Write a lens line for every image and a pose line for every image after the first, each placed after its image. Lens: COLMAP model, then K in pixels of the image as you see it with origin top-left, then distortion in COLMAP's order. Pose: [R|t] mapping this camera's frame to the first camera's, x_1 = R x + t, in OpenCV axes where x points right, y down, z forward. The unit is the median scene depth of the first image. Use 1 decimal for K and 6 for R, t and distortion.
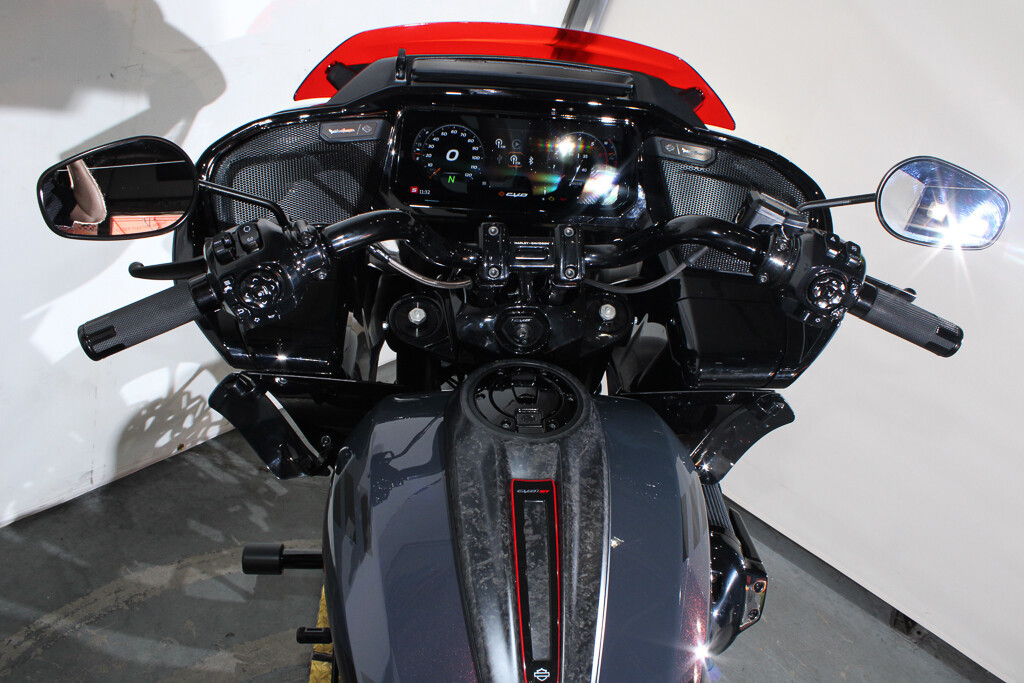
lens RADIAL K [[845.2, 0, 512.0], [0, 845.2, 341.5], [0, 0, 1]] dist [-0.164256, 0.127715]
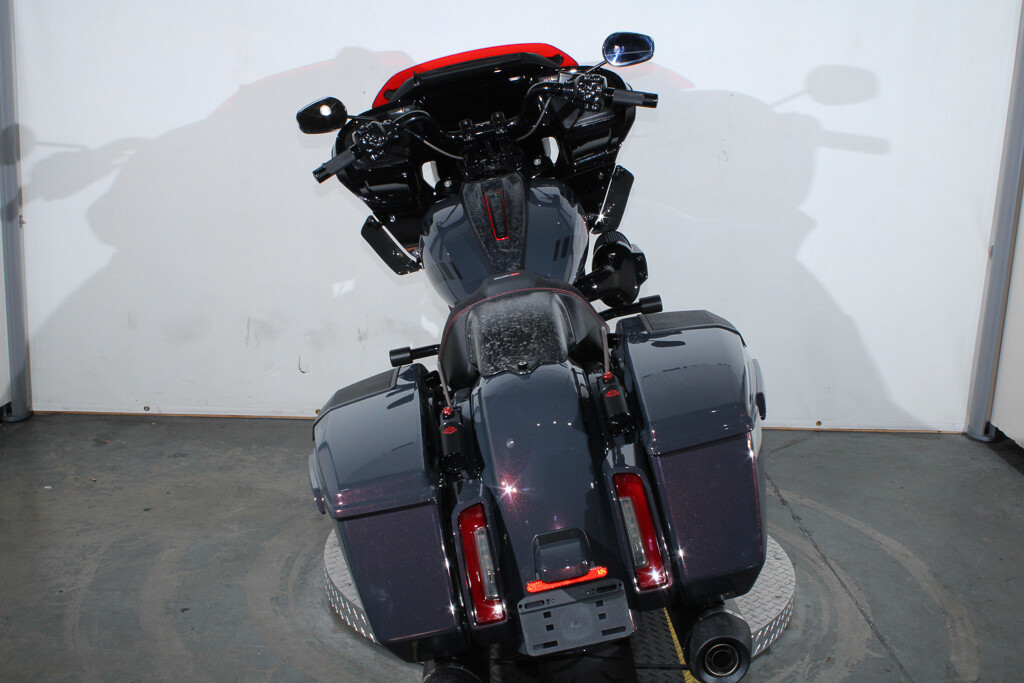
lens RADIAL K [[1371.9, 0, 512.0], [0, 1371.9, 341.5], [0, 0, 1]] dist [-0.036947, 0.071390]
pose [[0.959400, -0.259306, -0.110963, 0.311799], [0.216490, 0.929186, -0.299577, 1.362780], [0.180787, 0.263391, 0.947598, -2.066168]]
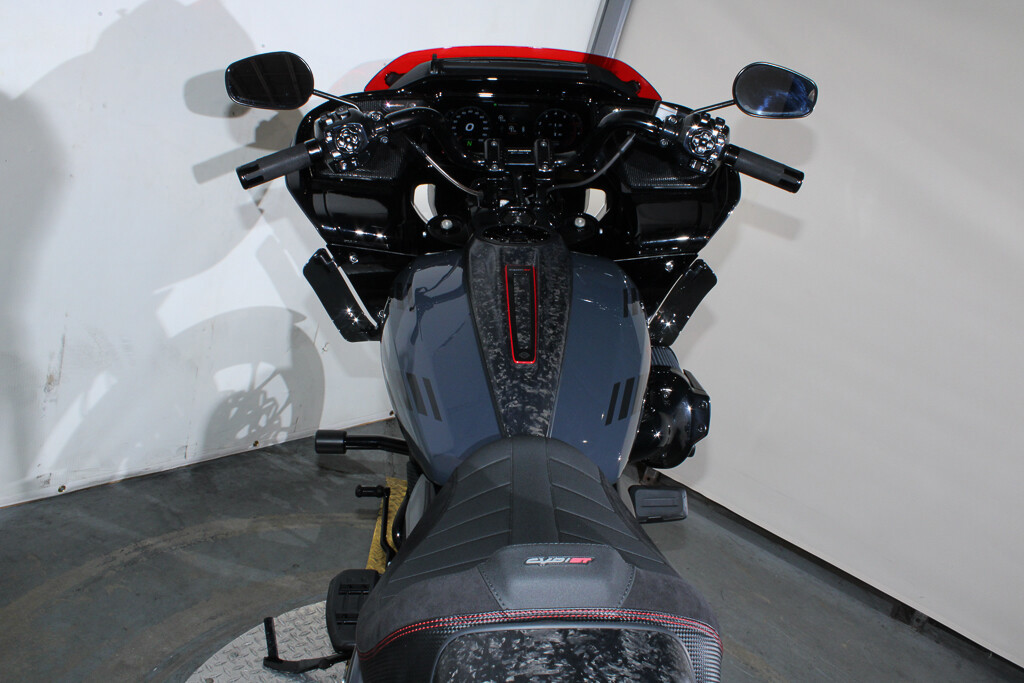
lens RADIAL K [[845.2, 0, 512.0], [0, 845.2, 341.5], [0, 0, 1]] dist [-0.164256, 0.127715]
pose [[0.998182, -0.038855, -0.046086, 0.056596], [0.027457, 0.973688, -0.226223, 0.481111], [0.053663, 0.224547, 0.972985, -0.345075]]
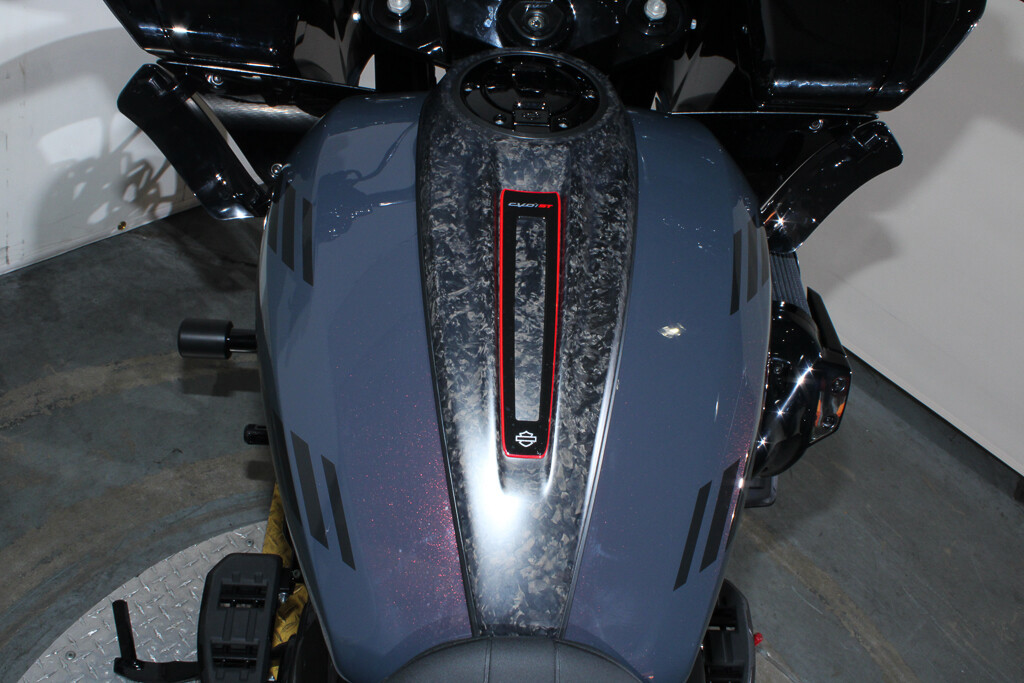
lens RADIAL K [[1043.1, 0, 512.0], [0, 1043.1, 341.5], [0, 0, 1]] dist [-0.138029, 0.145527]
pose [[0.997980, 0.041656, -0.047964, 0.042754], [-0.032950, 0.984927, 0.169803, 0.103970], [0.054314, -0.167880, 0.984310, 0.058177]]
